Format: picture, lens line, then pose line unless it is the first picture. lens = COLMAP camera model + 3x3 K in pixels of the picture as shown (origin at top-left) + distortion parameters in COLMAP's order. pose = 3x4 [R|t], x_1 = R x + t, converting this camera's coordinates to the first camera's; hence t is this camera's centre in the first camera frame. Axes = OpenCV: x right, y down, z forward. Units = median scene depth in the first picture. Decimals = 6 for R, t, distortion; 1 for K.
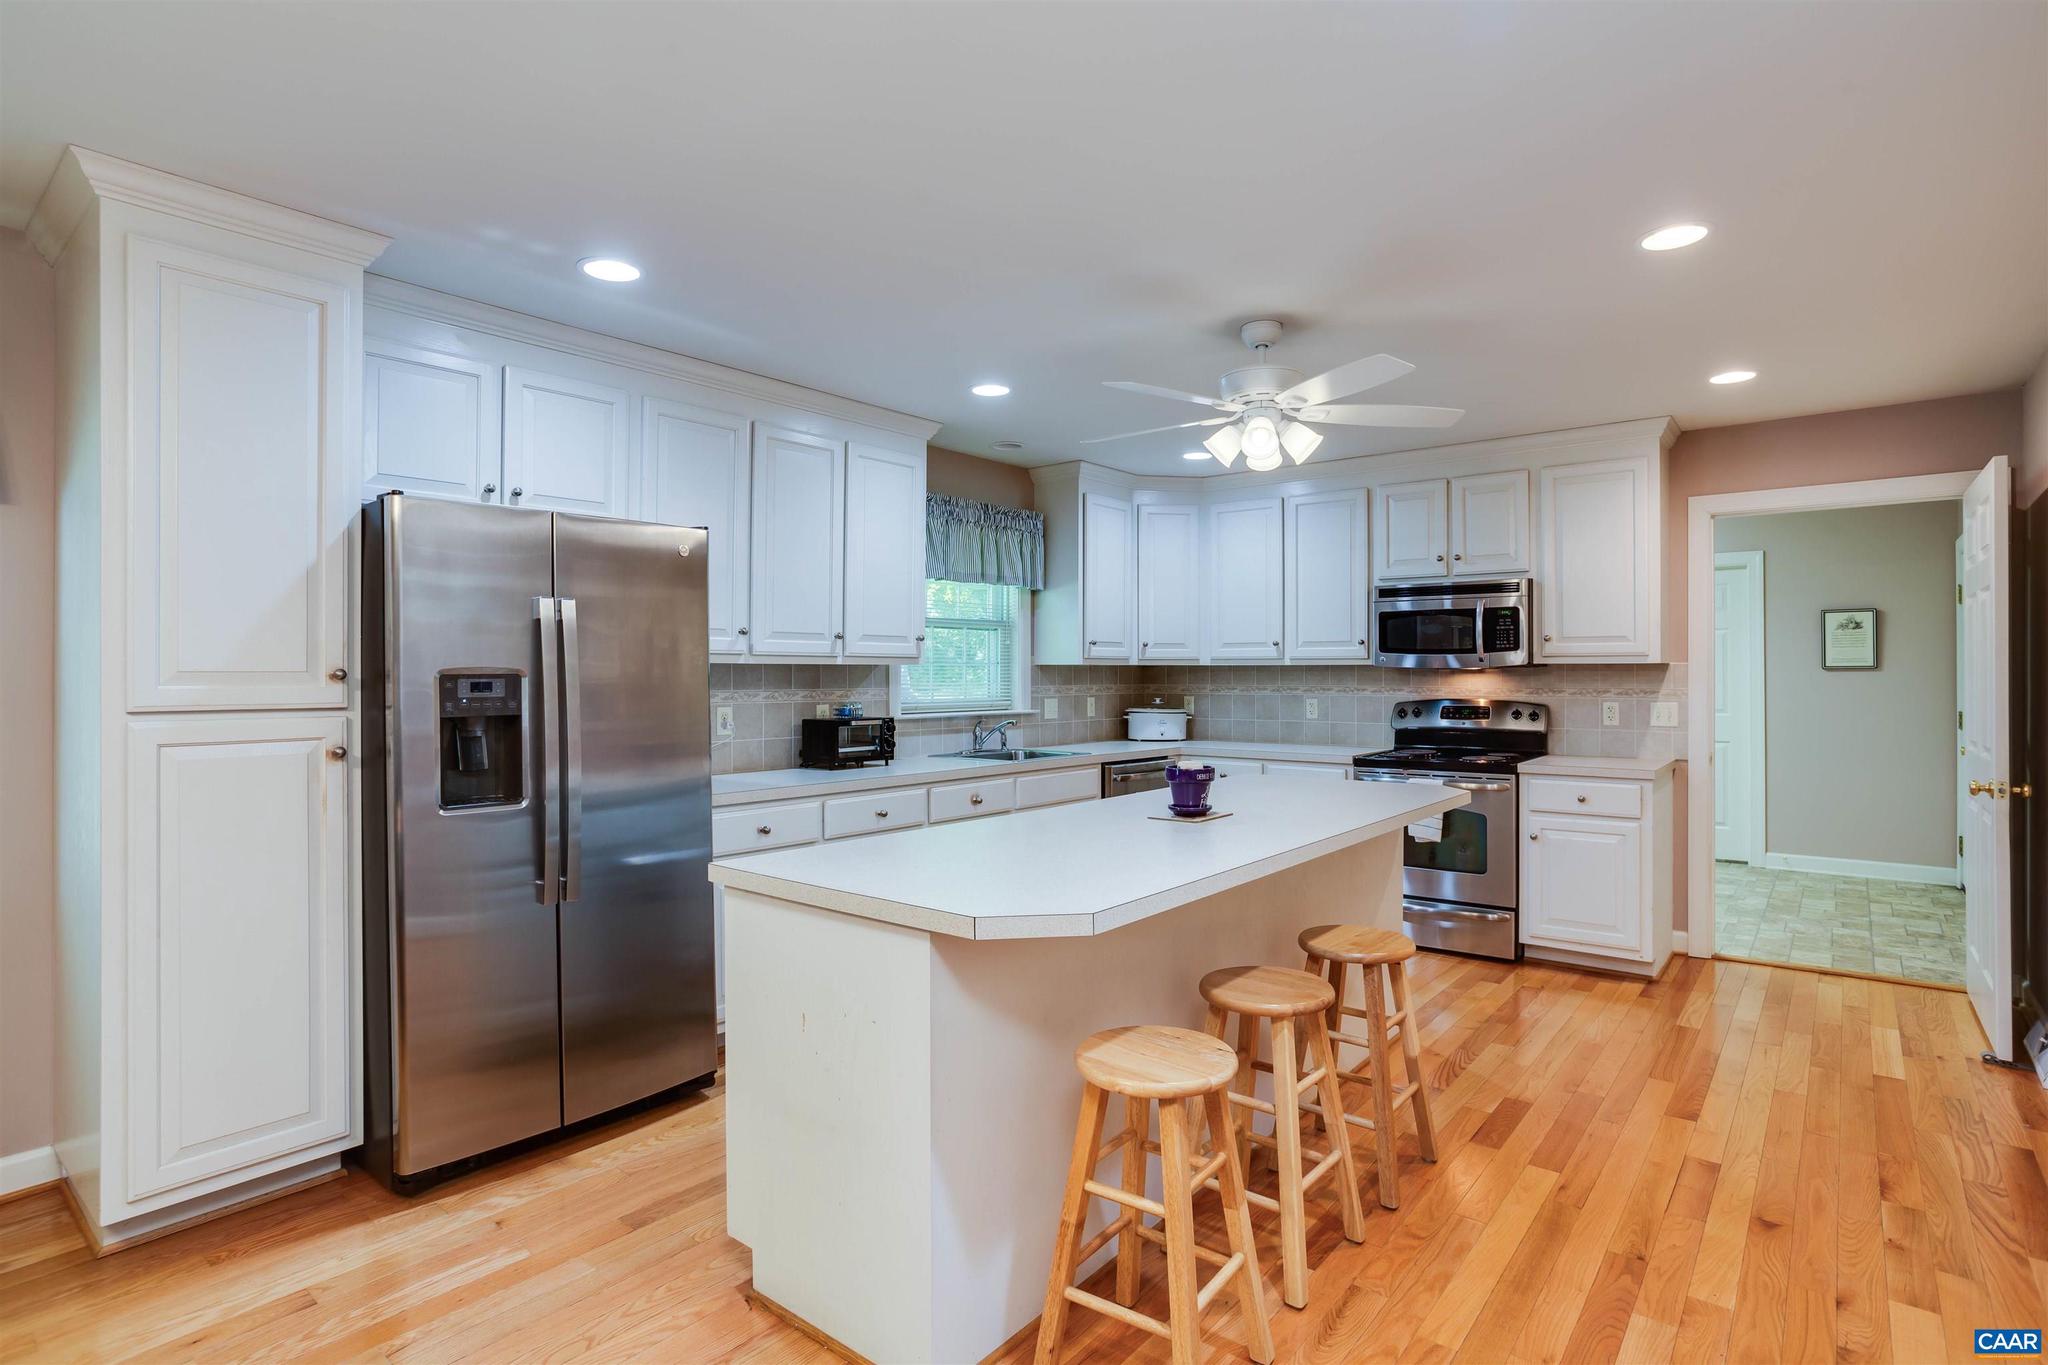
lens RADIAL K [[1071.6, 0, 1050.0], [0, 1071.6, 680.5], [0, 0, 1]] dist [-0.044594, 0.001153]
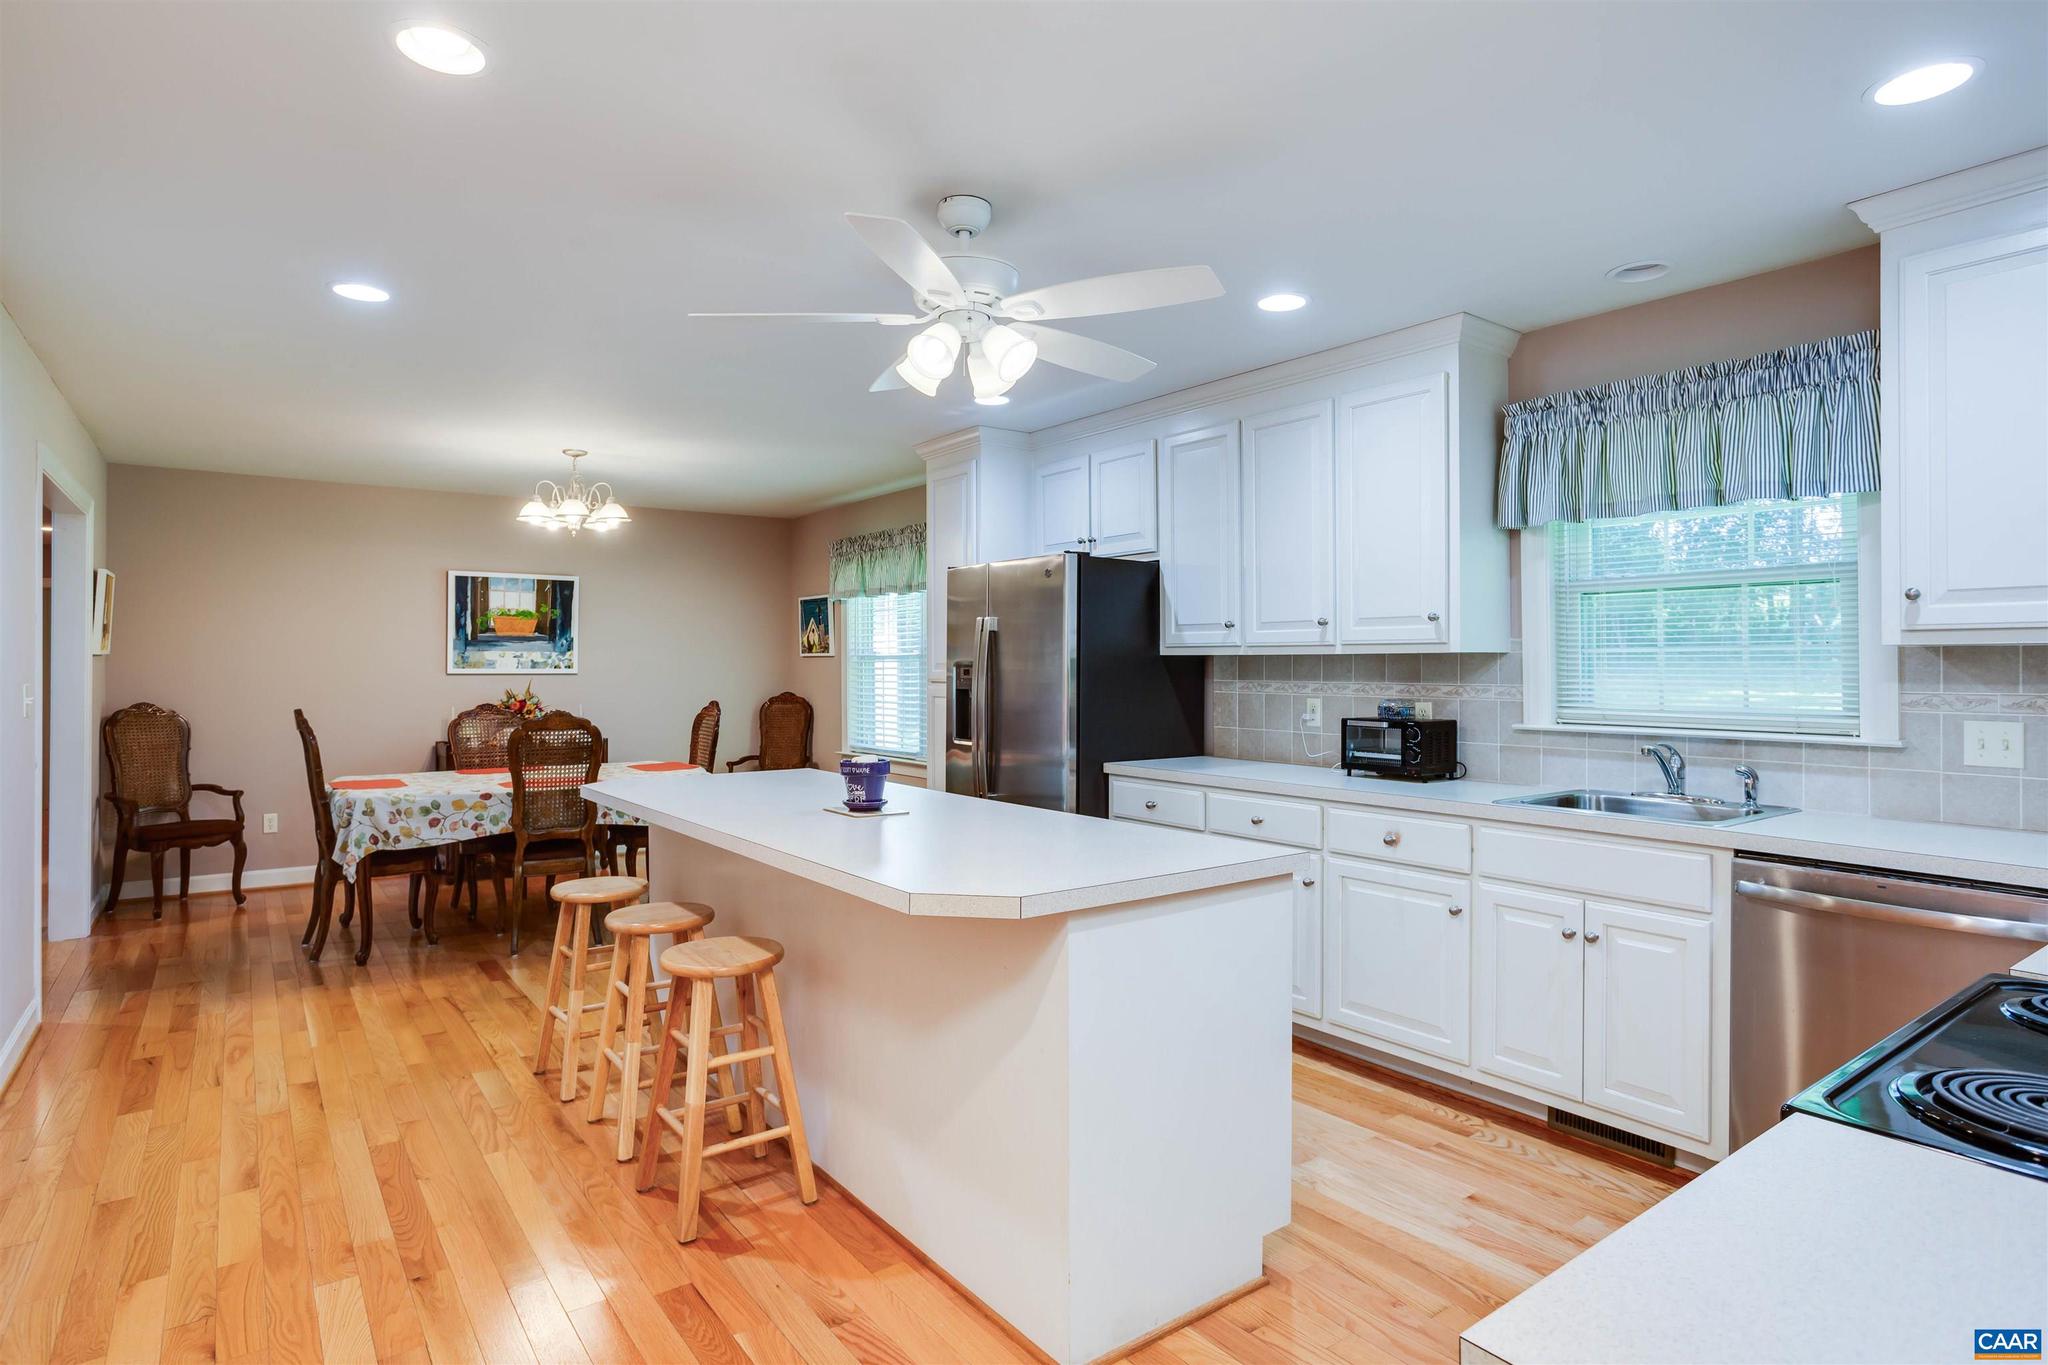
lens RADIAL K [[1191.4, 0, 1022.8], [0, 1191.4, 653.2], [0, 0, 1]] dist [-0.035967, 0.029336]
pose [[-0.315225, -0.006992, -0.948991, 0.686814], [-0.005631, 0.999969, -0.005497, -0.007610], [0.949000, 0.003611, -0.315254, 0.901800]]
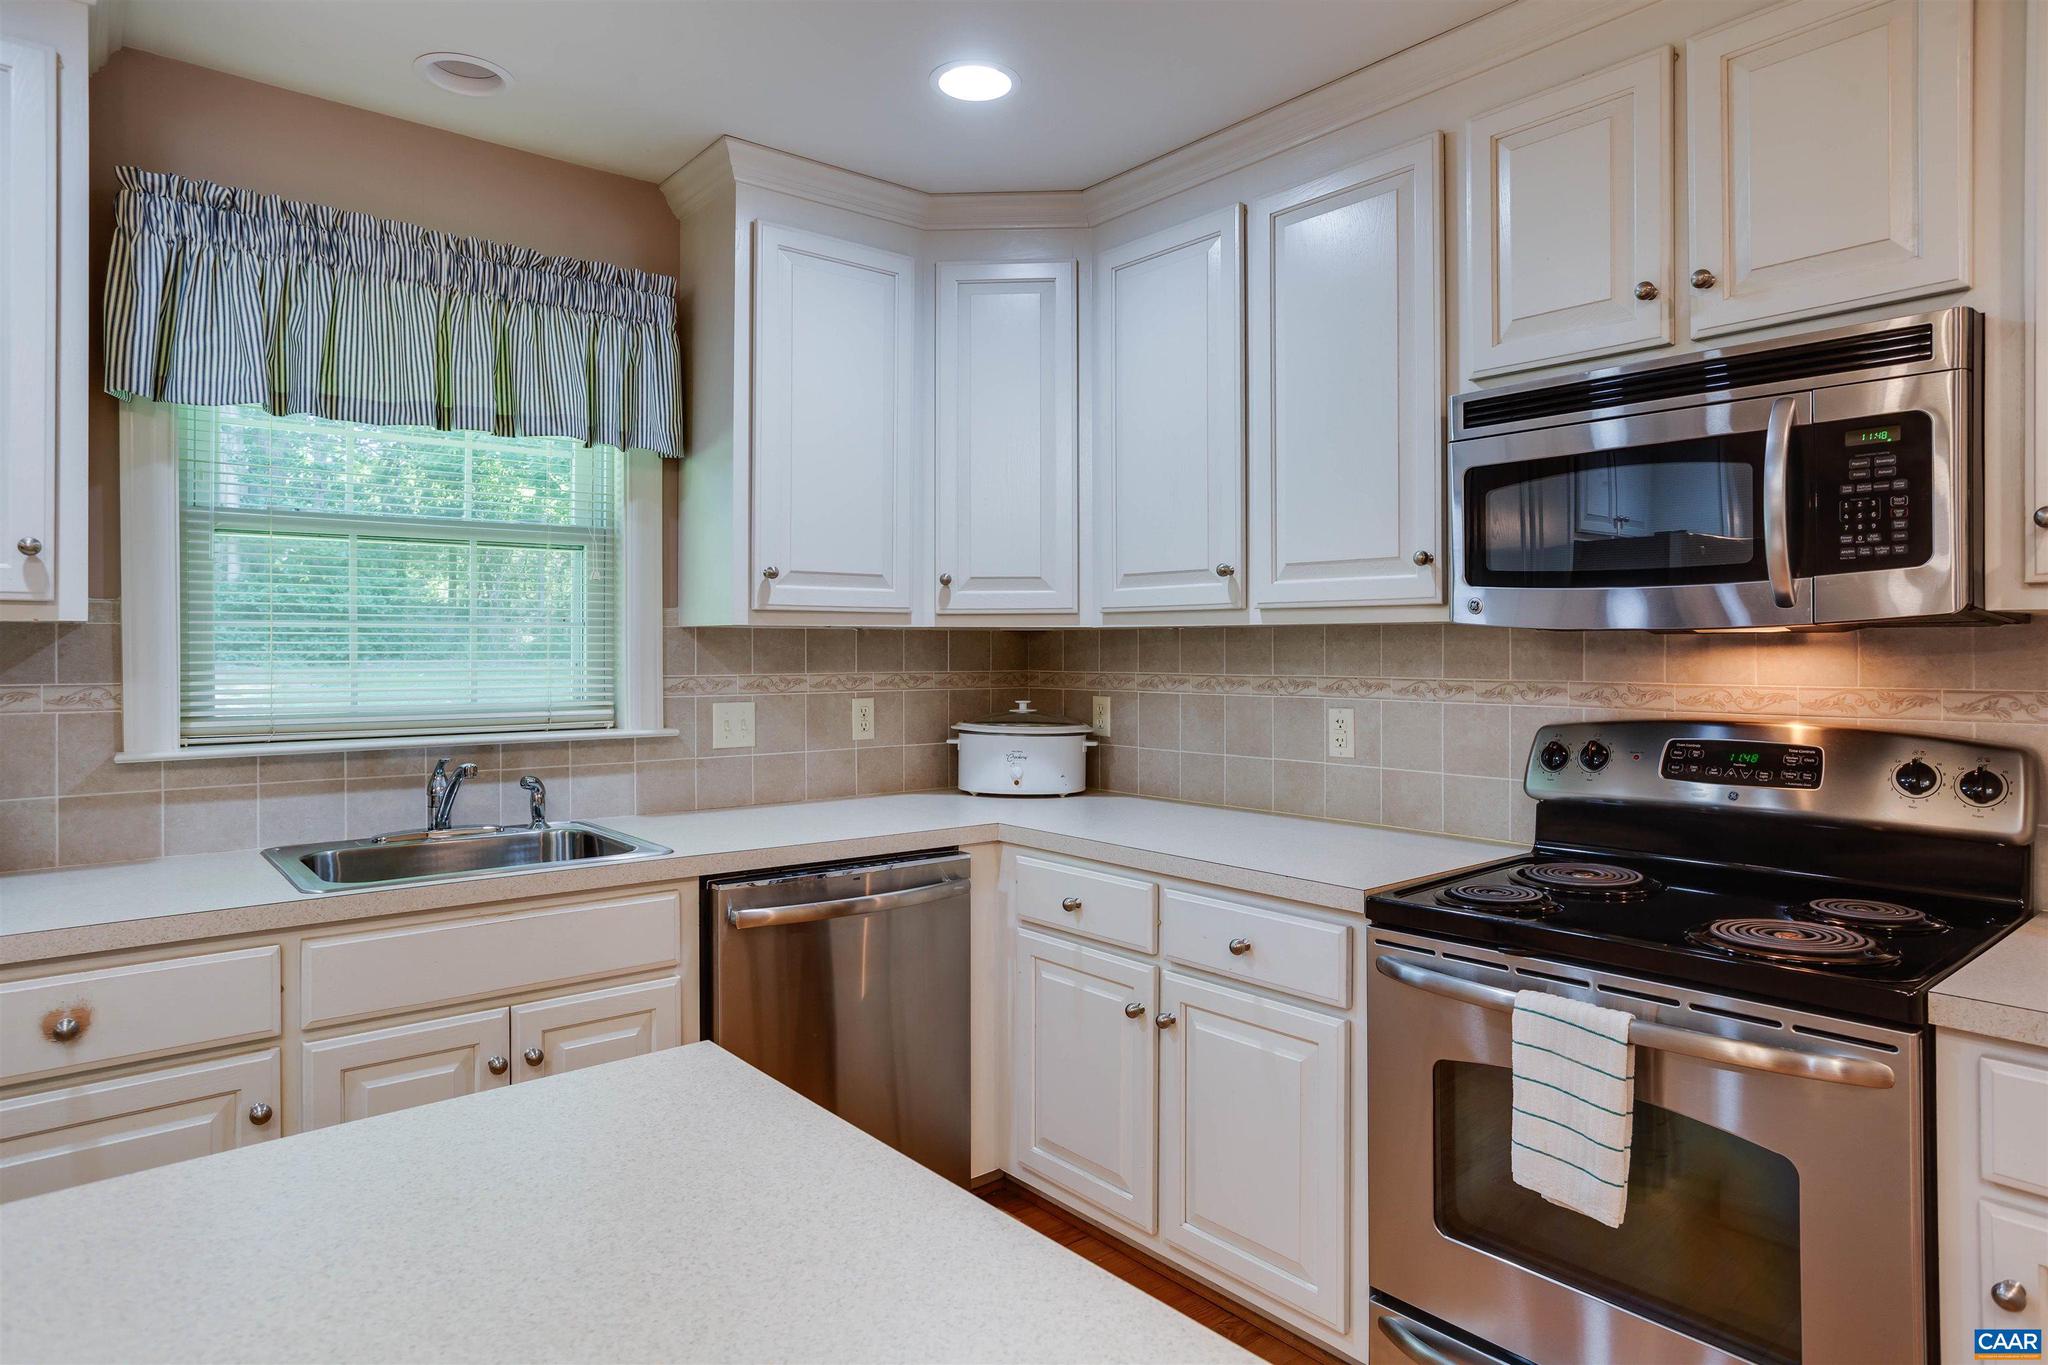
lens RADIAL K [[1186.2, 0, 1046.5], [0, 1186.2, 652.1], [0, 0, 1]] dist [-0.063127, 0.048158]
pose [[0.977478, 0.000419, -0.211038, 0.270868], [-0.001087, 0.999995, -0.003049, -0.003463], [0.211035, 0.003210, 0.977473, 0.633242]]
